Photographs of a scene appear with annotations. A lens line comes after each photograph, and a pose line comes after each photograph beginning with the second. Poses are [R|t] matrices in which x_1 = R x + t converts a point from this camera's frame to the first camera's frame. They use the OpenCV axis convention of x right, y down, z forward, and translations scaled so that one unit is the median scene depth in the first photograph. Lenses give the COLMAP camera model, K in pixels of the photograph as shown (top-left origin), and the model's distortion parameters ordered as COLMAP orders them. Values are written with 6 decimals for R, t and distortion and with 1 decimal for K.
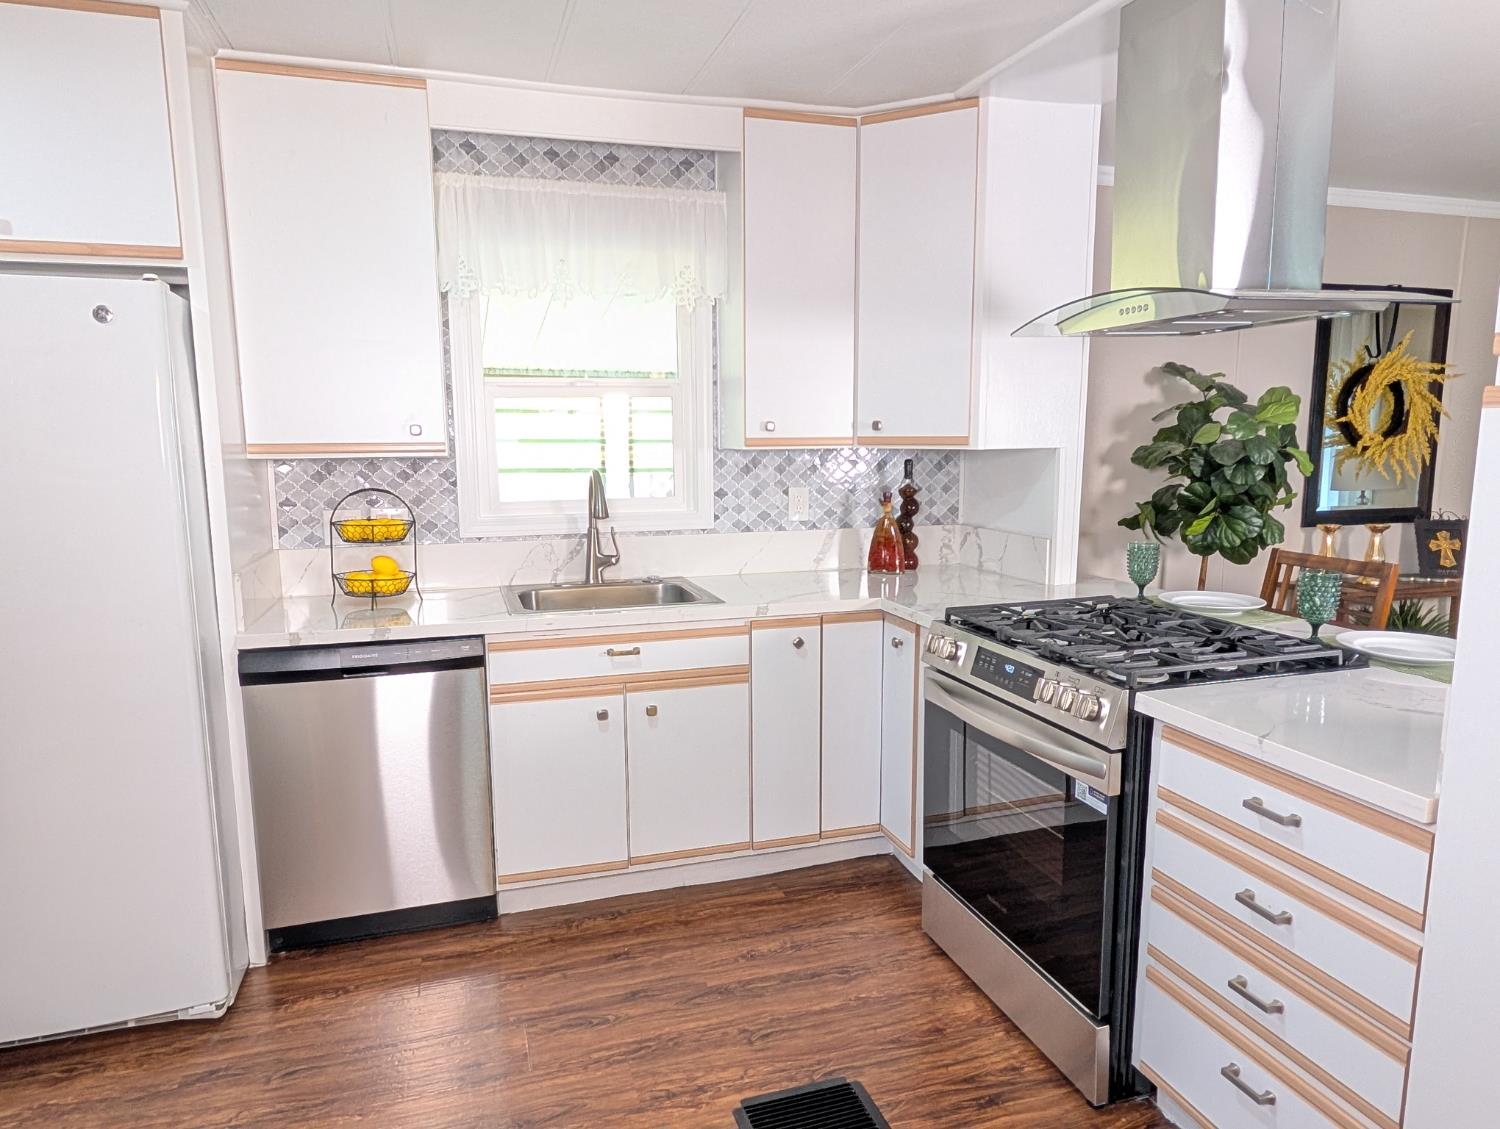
lens RADIAL K [[950.0, 0, 743.5], [0, 950.0, 572.4], [0, 0, 1]] dist [-0.004125, 0.001206]
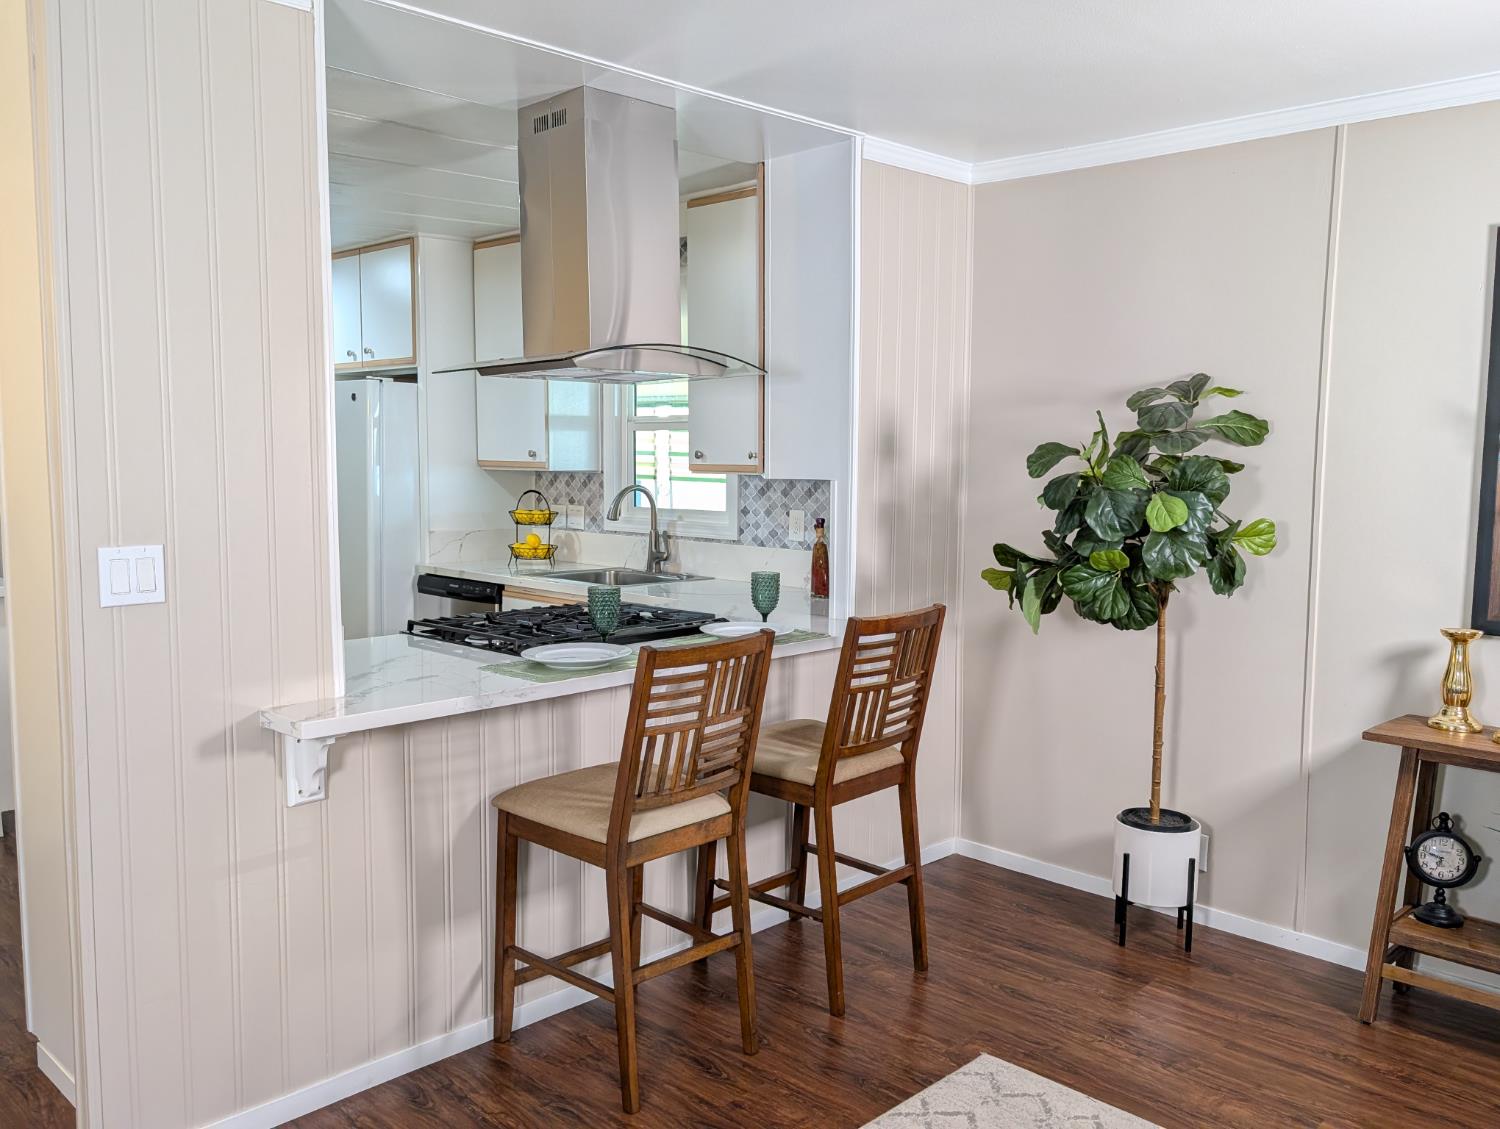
lens RADIAL K [[1243.5, 0, 746.7], [0, 1243.5, 555.3], [0, 0, 1]] dist [0.054003, -0.012218]
pose [[0.477194, 0.086032, -0.874577, 1.285770], [-0.137262, 0.990279, 0.022519, -0.062420], [0.868012, 0.109300, 0.484364, 0.262701]]
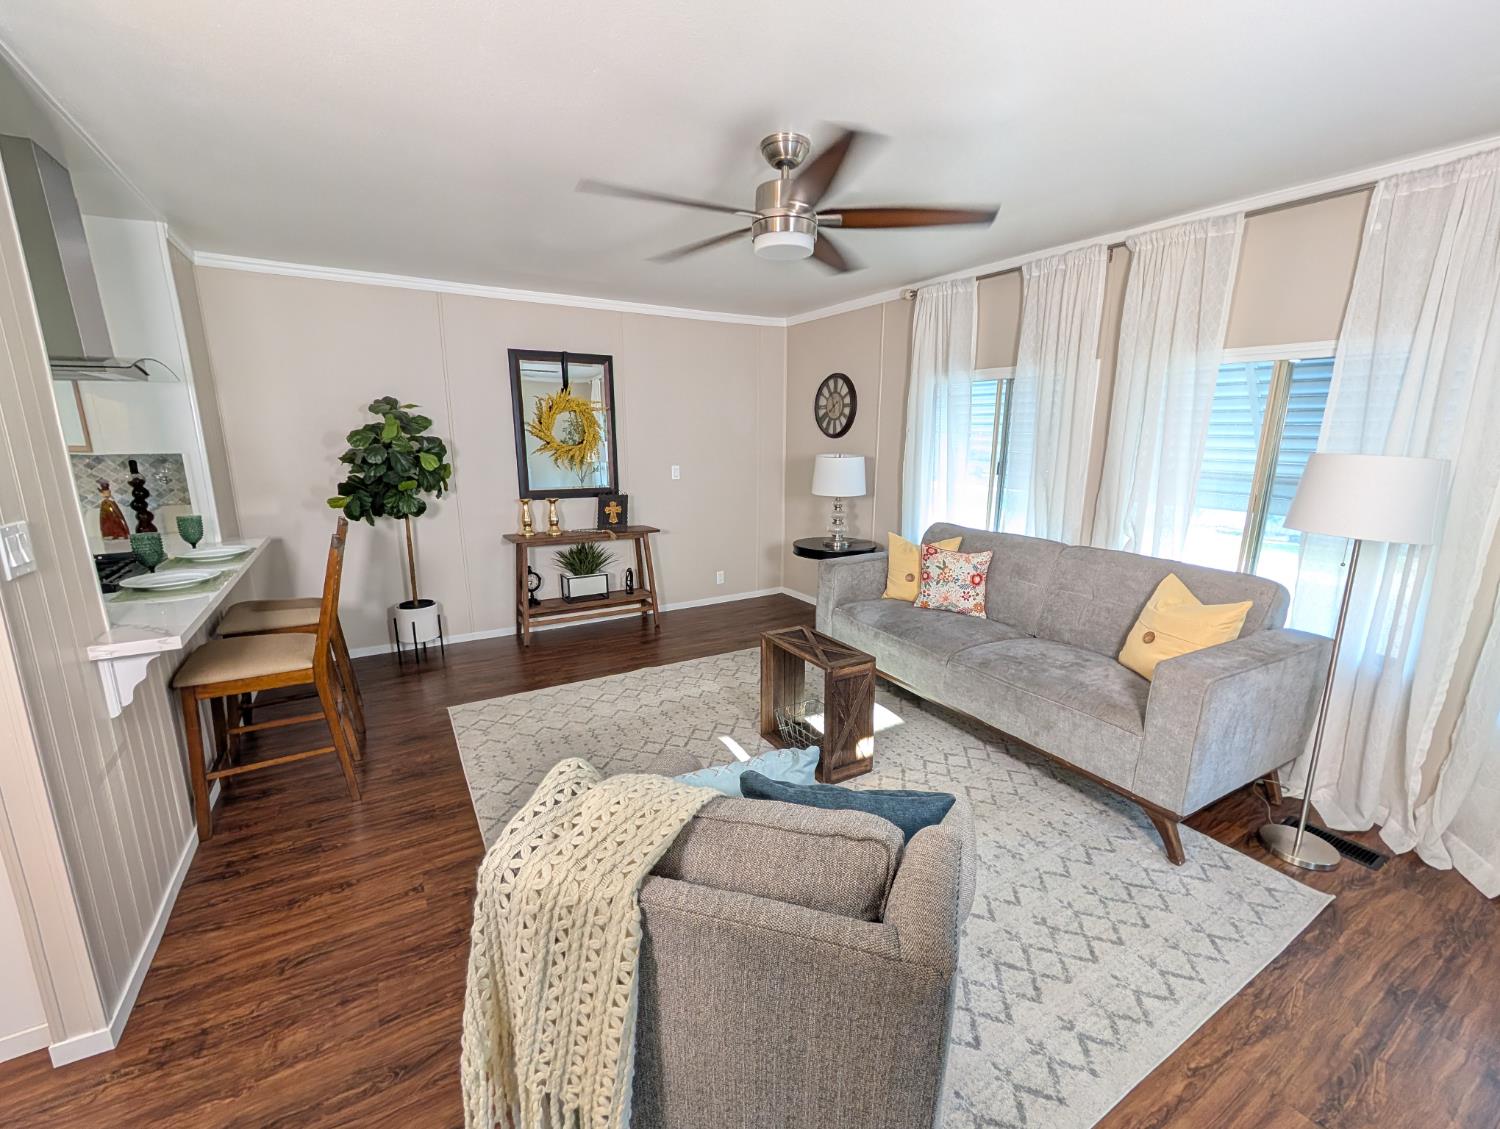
lens RADIAL K [[630.4, 0, 751.6], [0, 630.4, 571.7], [0, 0, 1]] dist [0.004350, -0.000880]
pose [[0.971397, -0.043637, 0.233418, 0.868320], [0.027652, 0.997070, 0.071322, 0.009474], [-0.235846, -0.062828, 0.969757, -0.190337]]
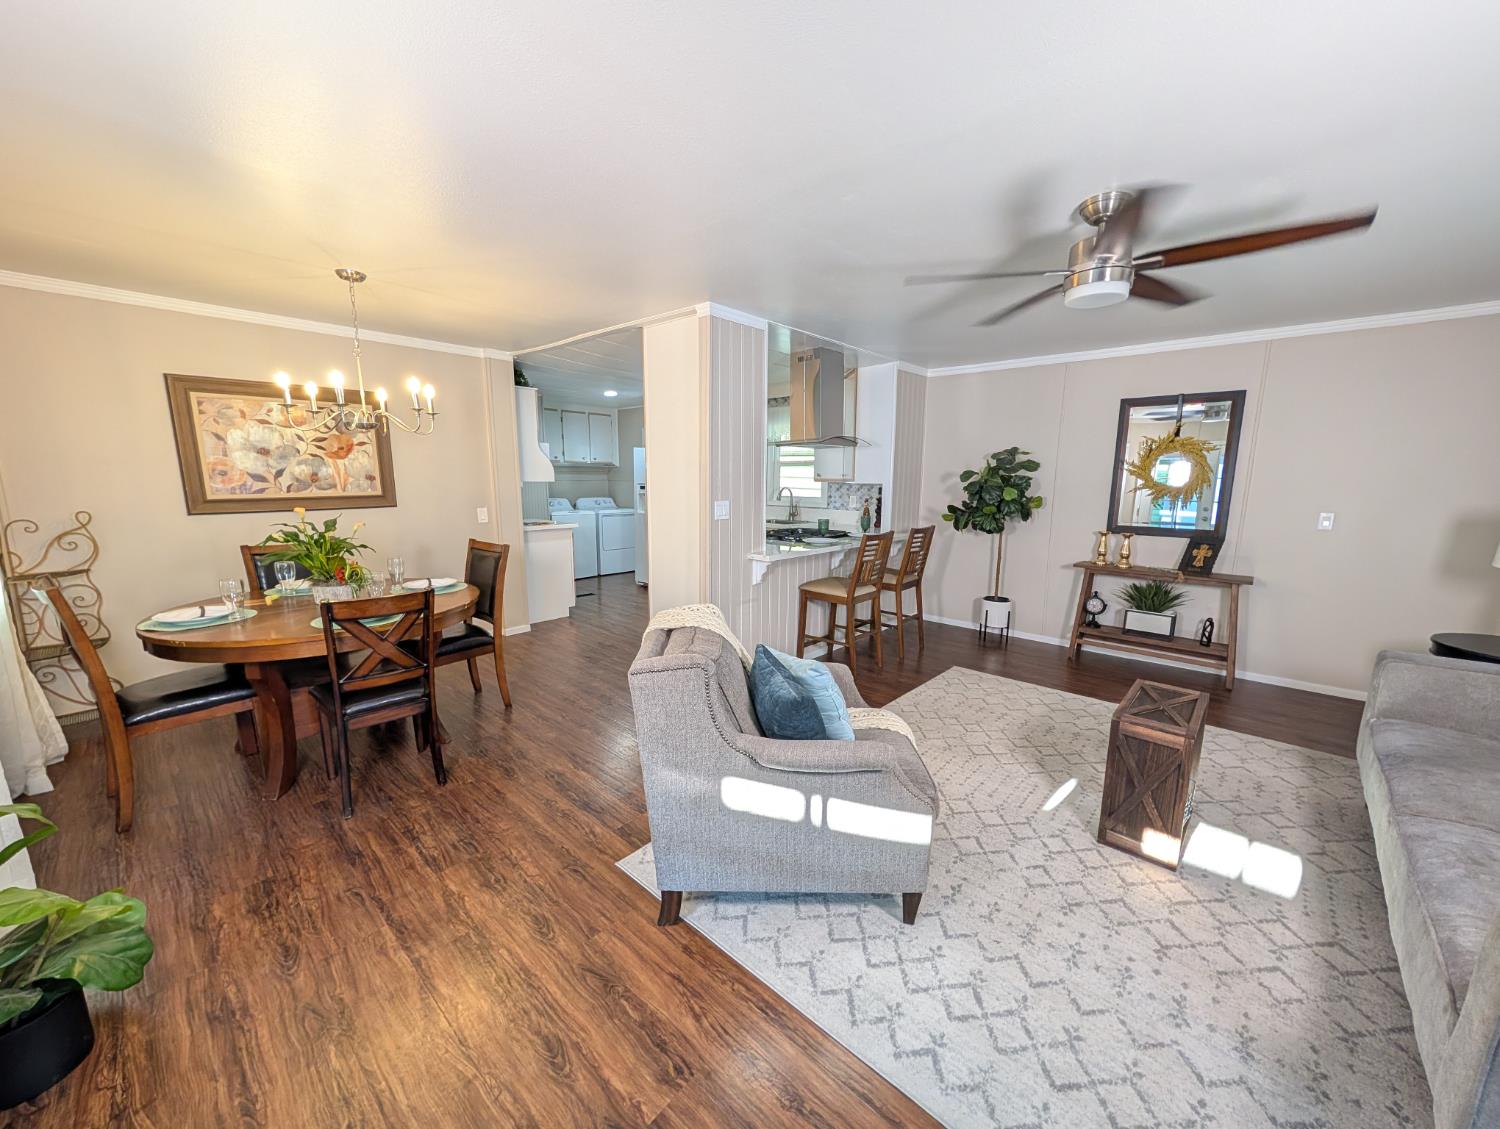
lens RADIAL K [[567.3, 0, 749.6], [0, 567.3, 570.0], [0, 0, 1]] dist [0.003152, 0.000190]
pose [[0.510069, 0.151236, -0.846733, 1.422041], [-0.135457, 0.986261, 0.094558, 0.014126], [0.849400, 0.066465, 0.523547, -0.179289]]
